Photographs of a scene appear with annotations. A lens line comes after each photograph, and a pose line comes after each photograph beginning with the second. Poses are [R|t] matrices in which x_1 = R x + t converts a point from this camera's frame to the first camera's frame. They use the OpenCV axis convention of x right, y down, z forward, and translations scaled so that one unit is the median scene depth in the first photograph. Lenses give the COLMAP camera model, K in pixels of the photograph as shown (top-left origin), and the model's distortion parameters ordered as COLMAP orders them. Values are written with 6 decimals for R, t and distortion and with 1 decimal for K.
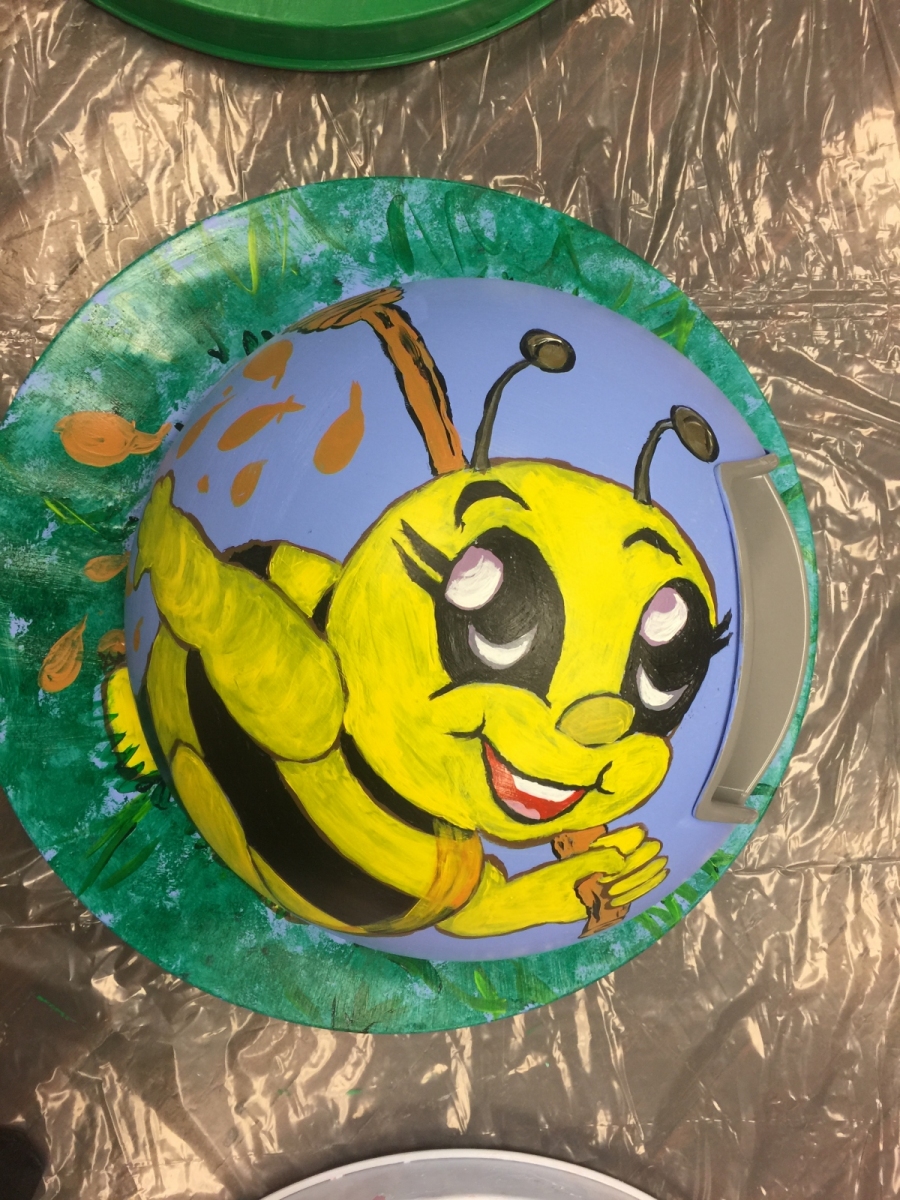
lens RADIAL K [[1025.6, 0, 428.5], [0, 1025.6, 588.4], [0, 0, 1]] dist [0.036278, 0.005190]
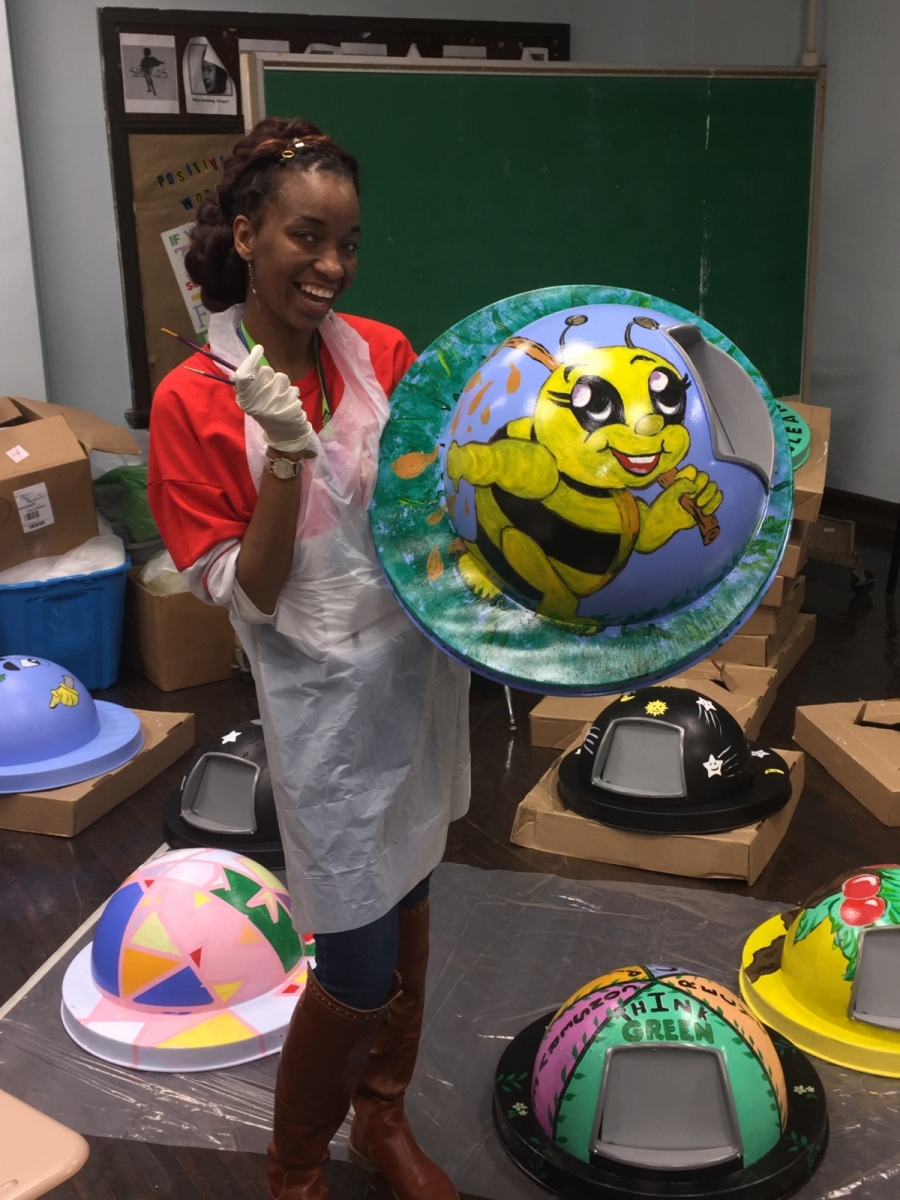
lens RADIAL K [[1434.7, 0, 456.2], [0, 1434.7, 603.0], [0, 0, 1]] dist [0.061790, 0.000000]
pose [[0.906700, -0.416673, -0.065417, -0.212337], [0.381563, 0.876420, -0.293764, 1.333148], [0.179736, 0.241395, 0.953637, -2.289325]]
